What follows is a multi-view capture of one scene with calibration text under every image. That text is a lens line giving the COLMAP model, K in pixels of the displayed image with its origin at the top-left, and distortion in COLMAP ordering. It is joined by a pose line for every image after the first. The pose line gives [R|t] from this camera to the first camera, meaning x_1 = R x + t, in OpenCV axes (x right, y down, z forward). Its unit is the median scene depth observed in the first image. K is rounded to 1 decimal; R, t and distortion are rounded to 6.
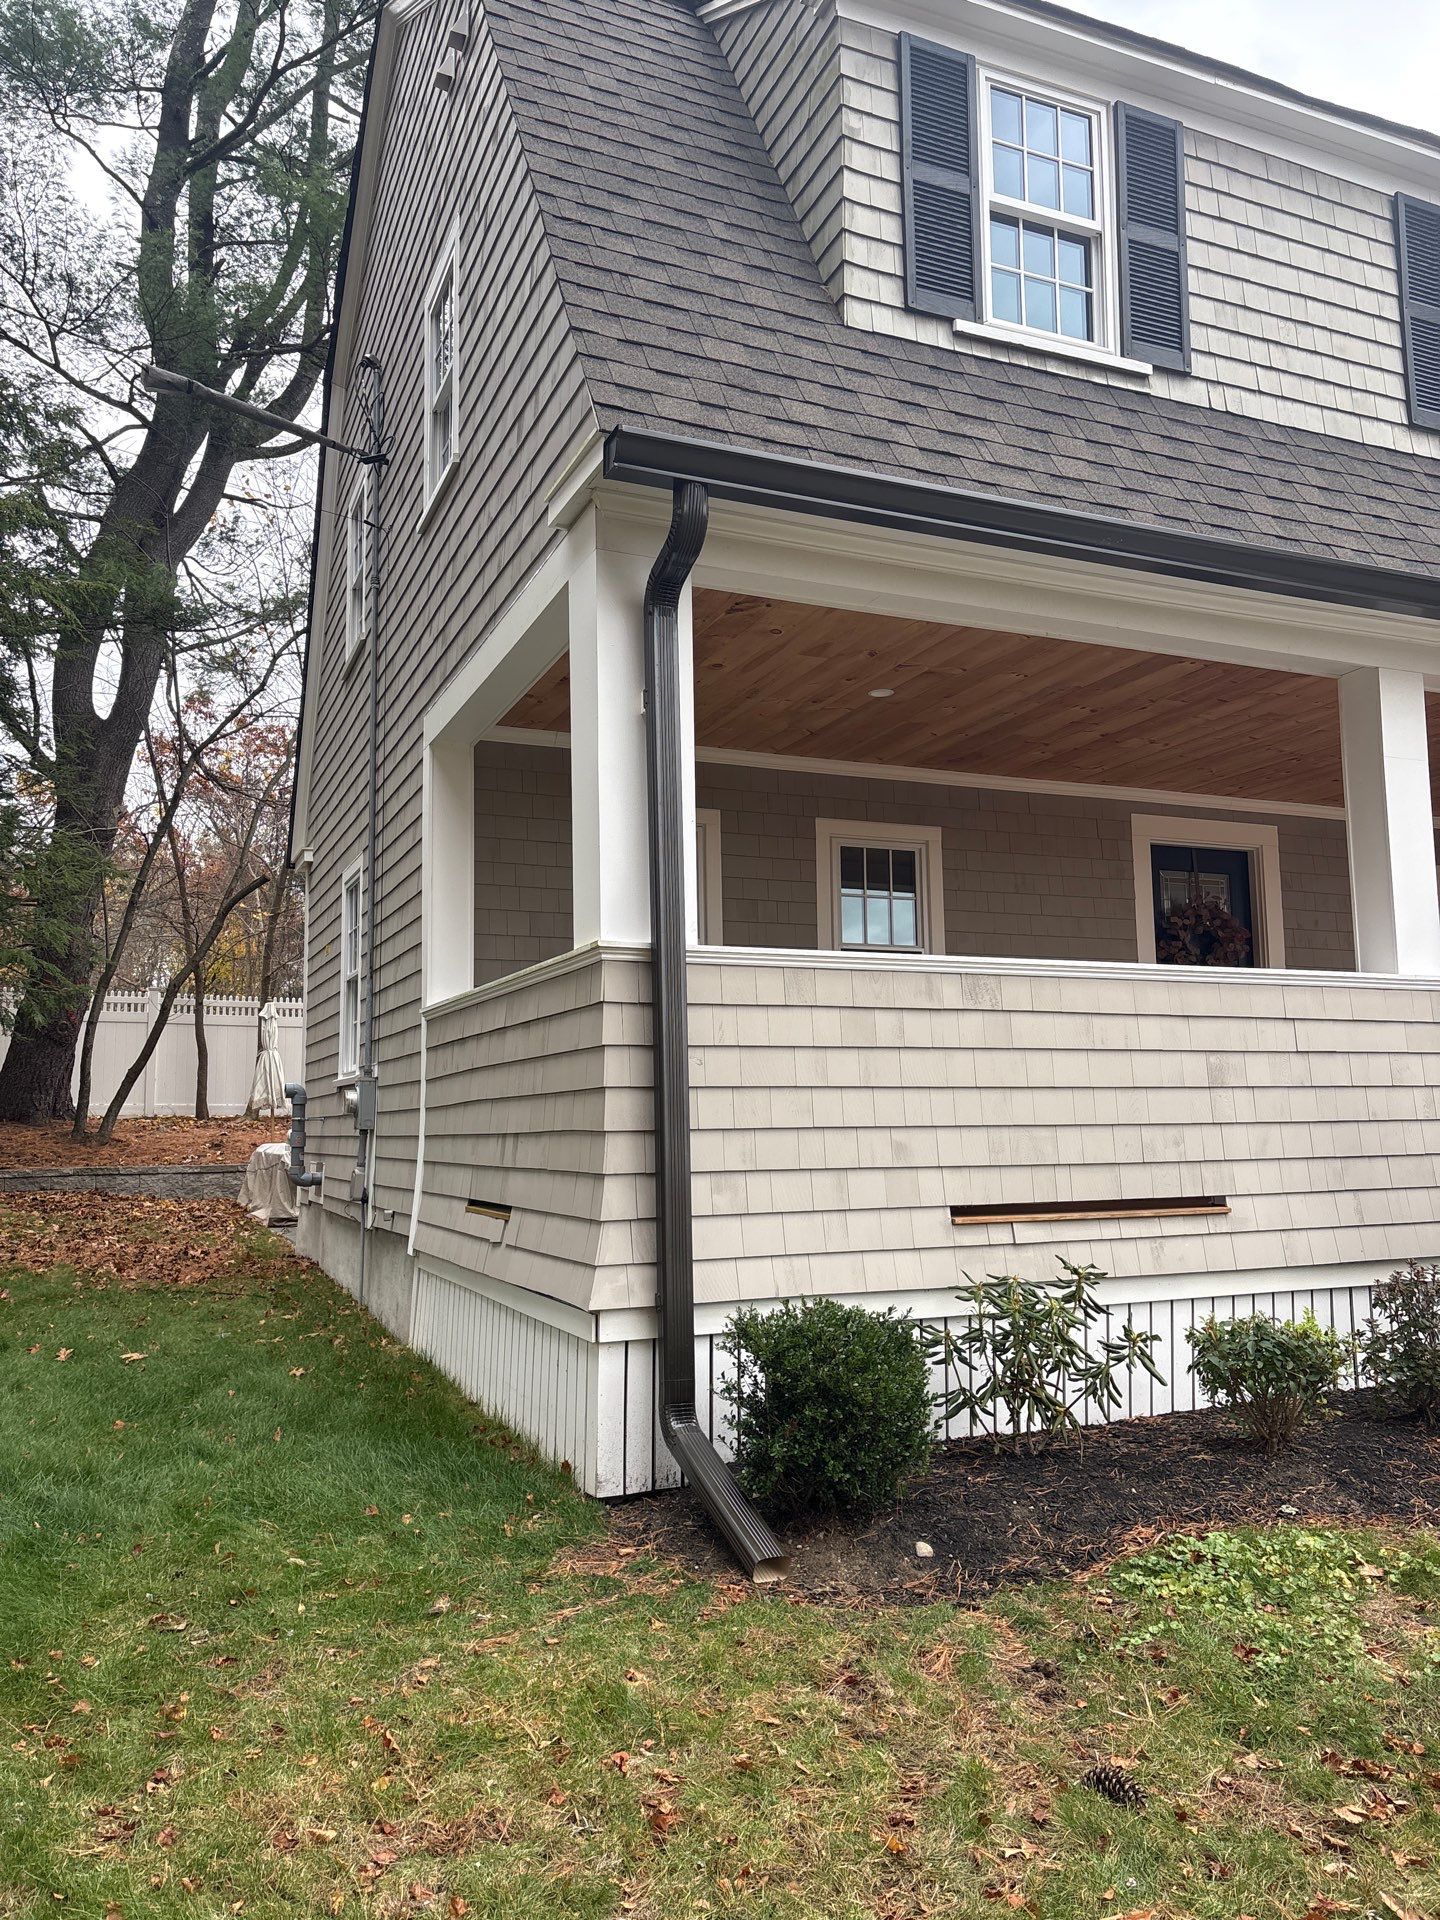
lens RADIAL K [[1505.3, 0, 737.3], [0, 1505.3, 961.8], [0, 0, 1]] dist [0.035424, -0.015776]
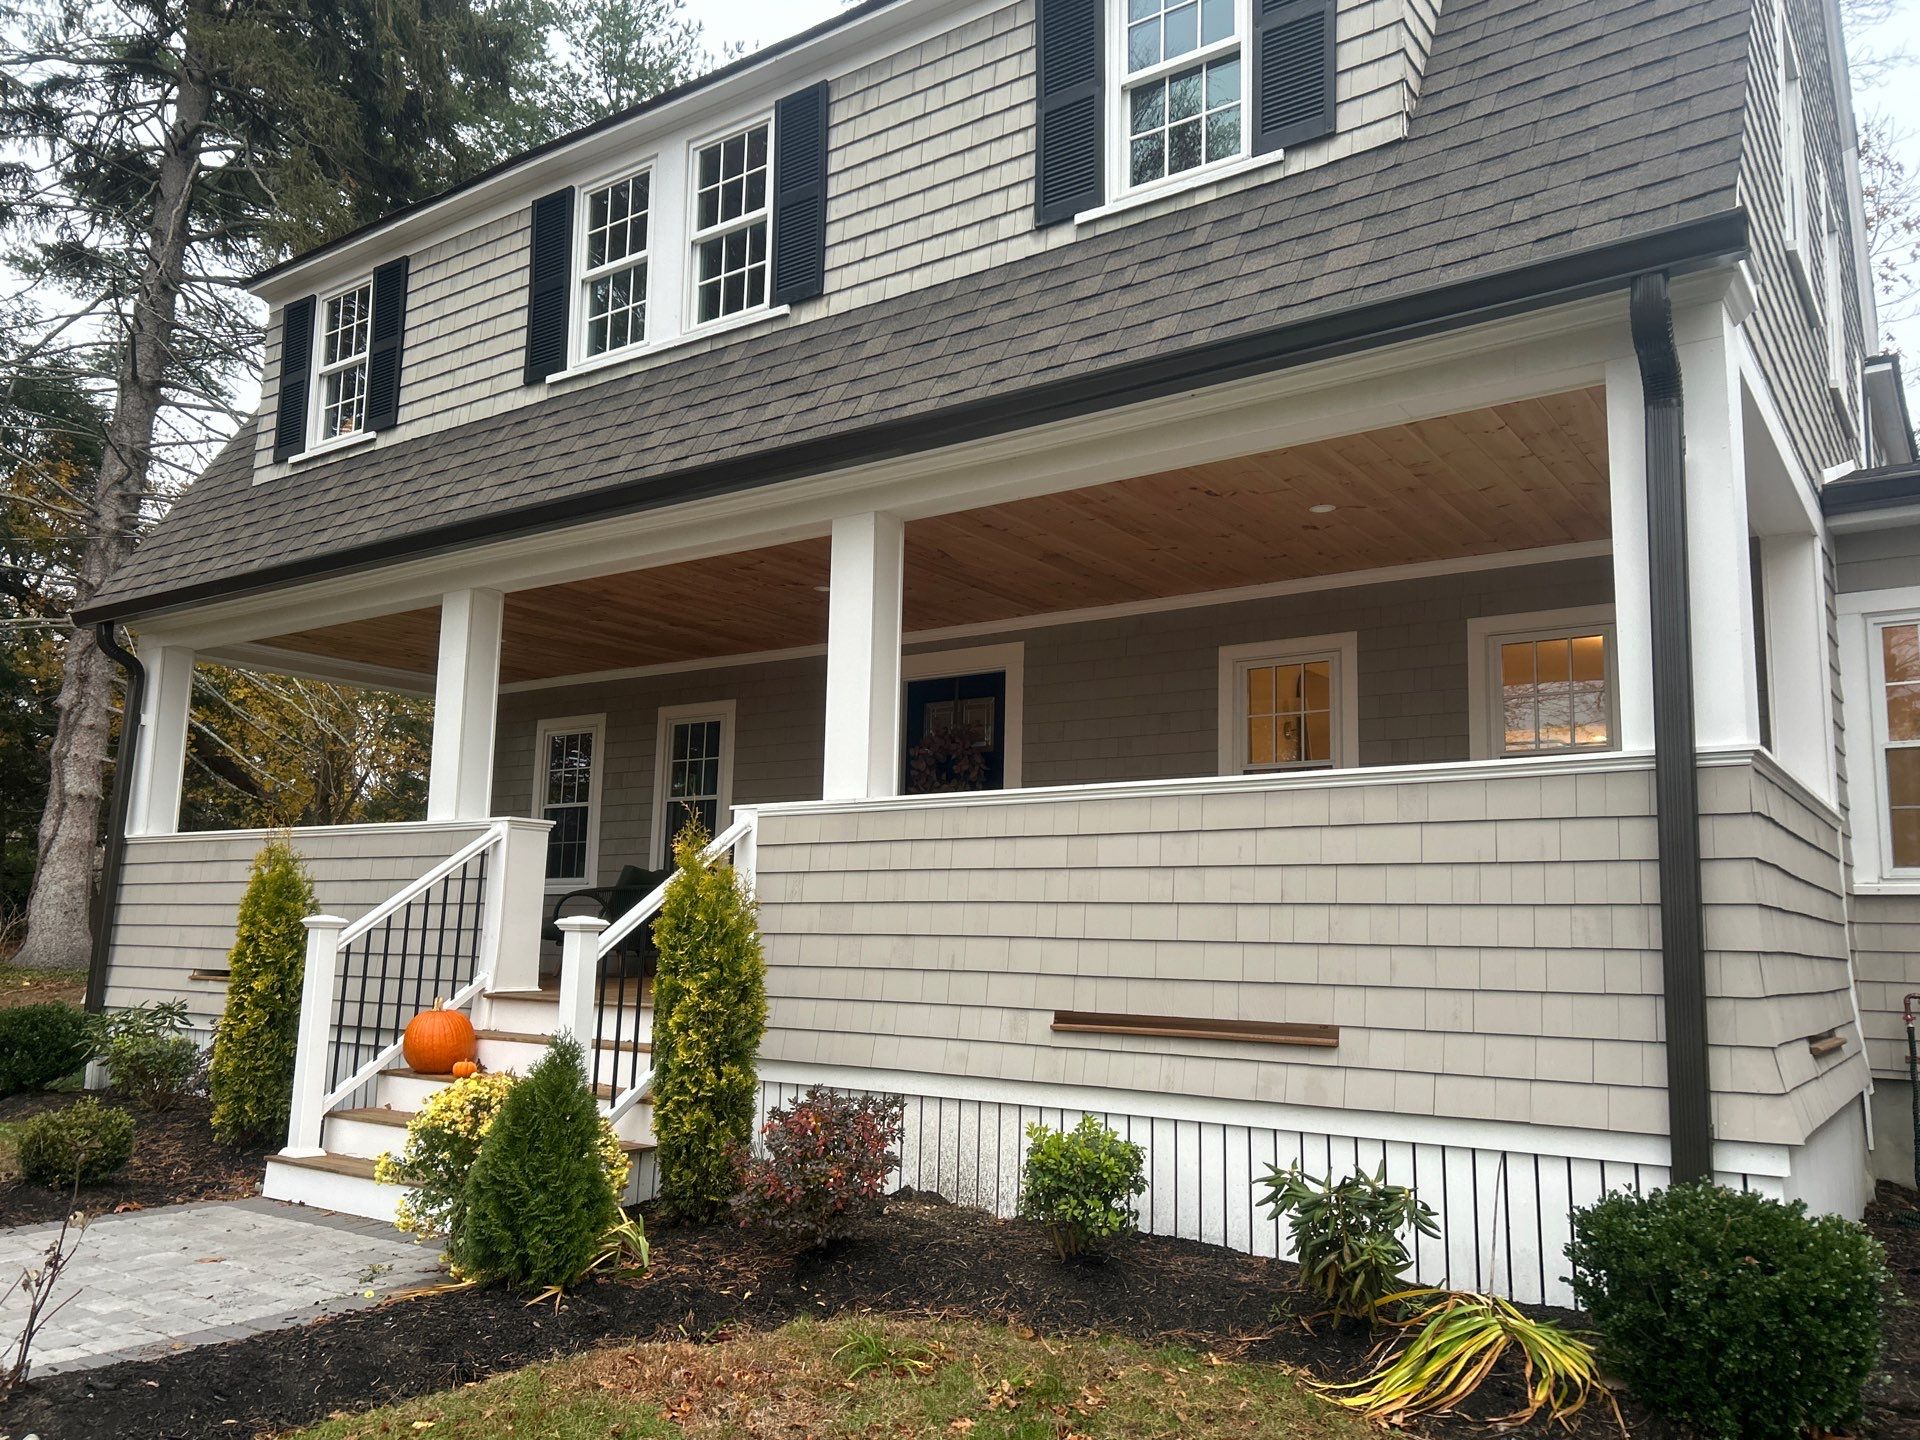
lens RADIAL K [[1435.4, 0, 987.6], [0, 1435.4, 739.6], [0, 0, 1]] dist [0.052920, -0.047824]
pose [[0.520340, -0.093820, -0.848790, 1.947245], [0.070189, 0.995282, -0.066984, 0.063633], [0.851070, -0.024721, 0.524470, 0.807365]]
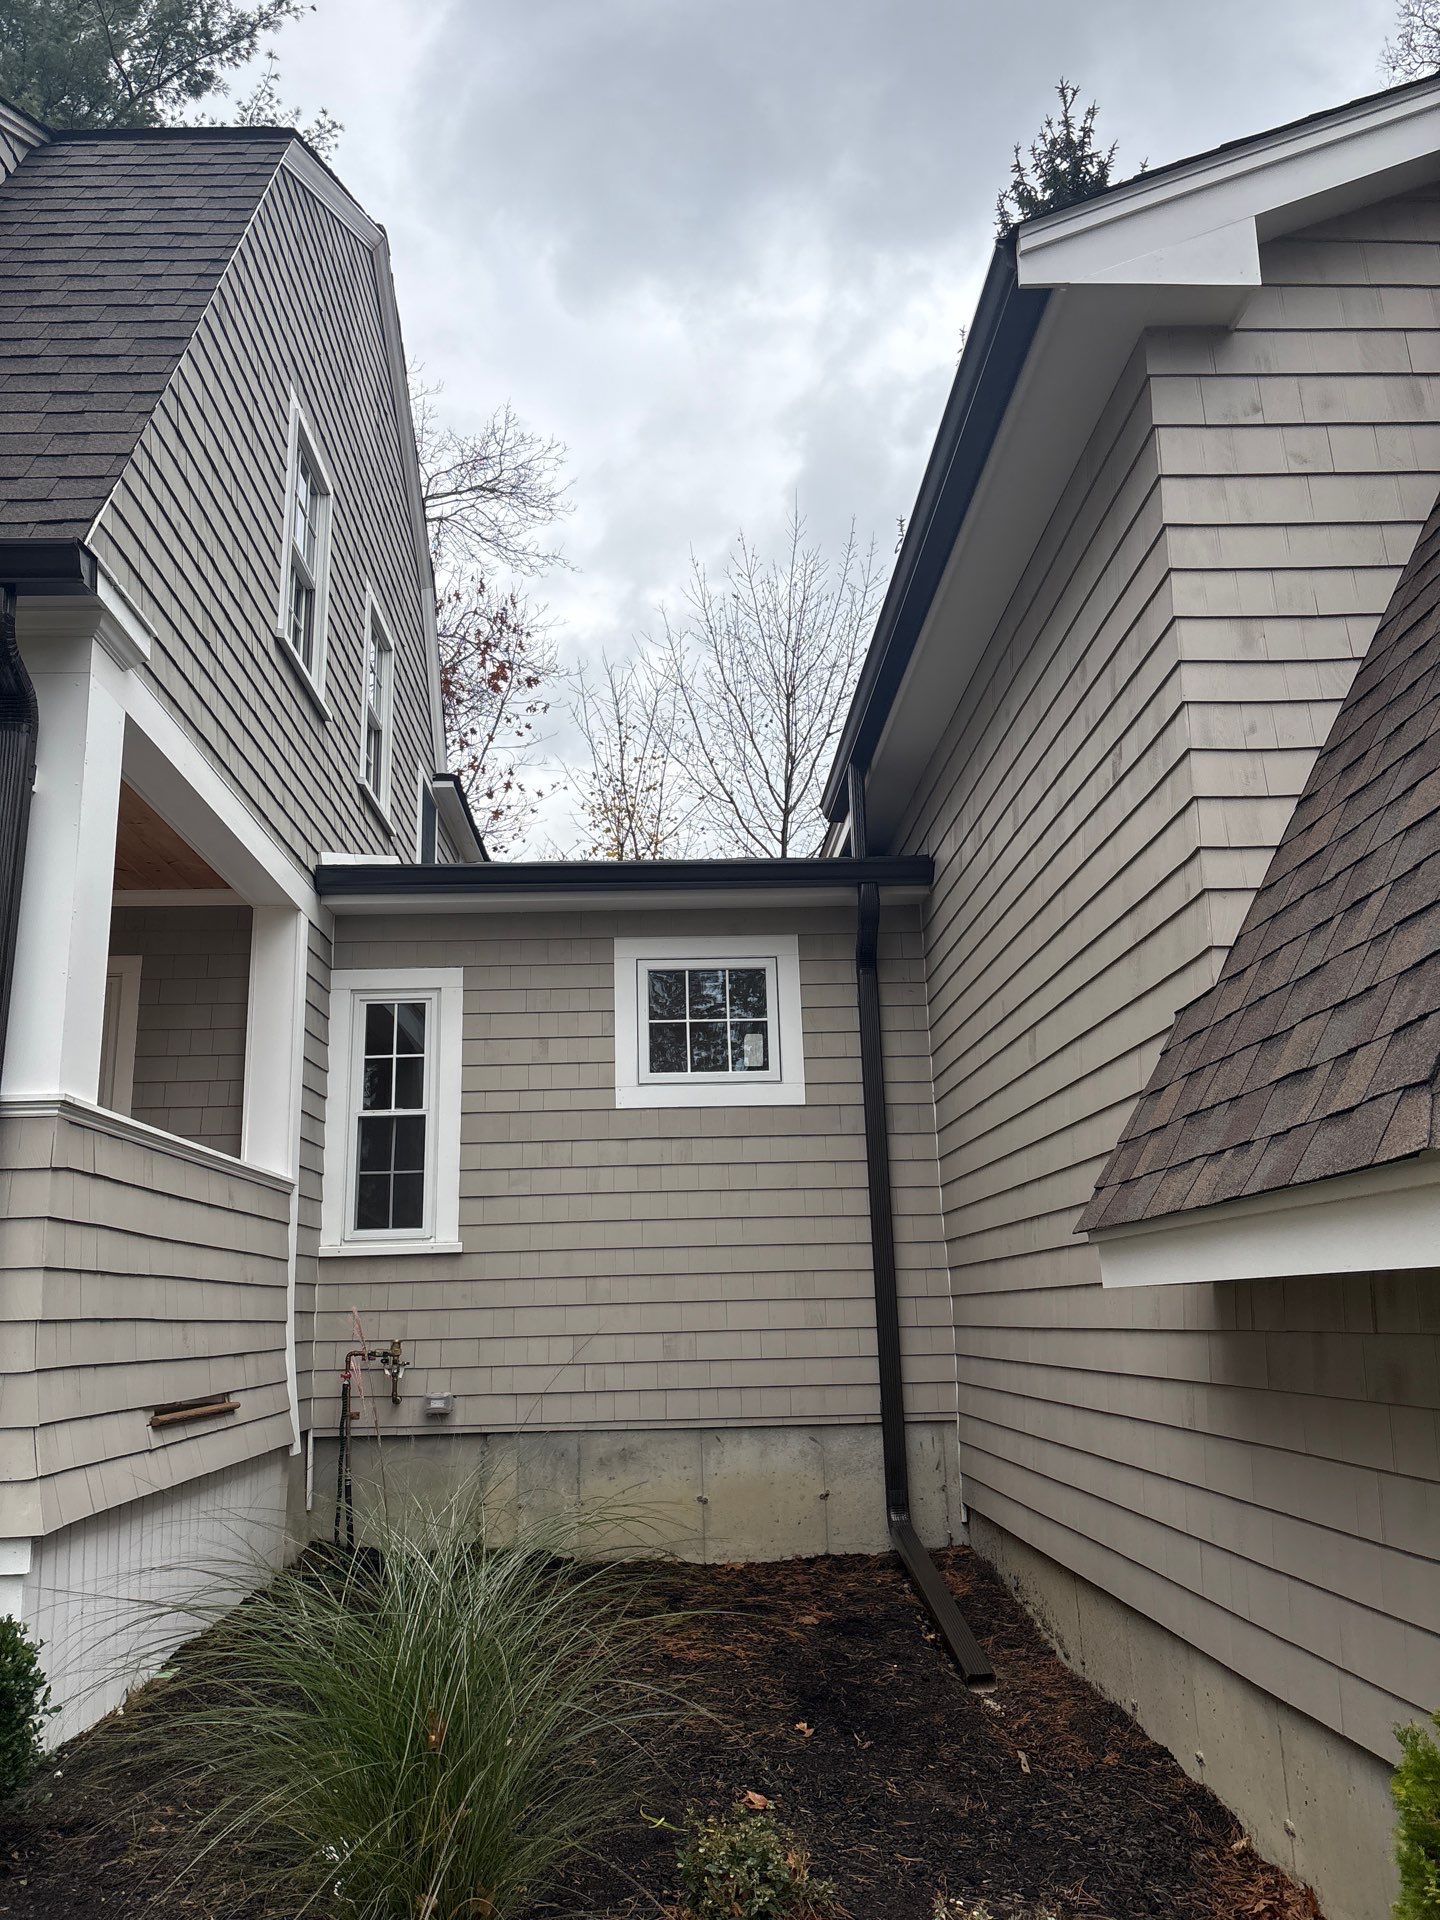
lens RADIAL K [[1435.4, 0, 712.4], [0, 1435.4, 955.8], [0, 0, 1]] dist [0.052920, -0.047824]
pose [[0.934744, -0.097569, -0.341664, 2.052886], [0.055800, 0.989938, -0.130035, 0.084850], [0.350913, 0.102484, 0.930783, 0.977888]]
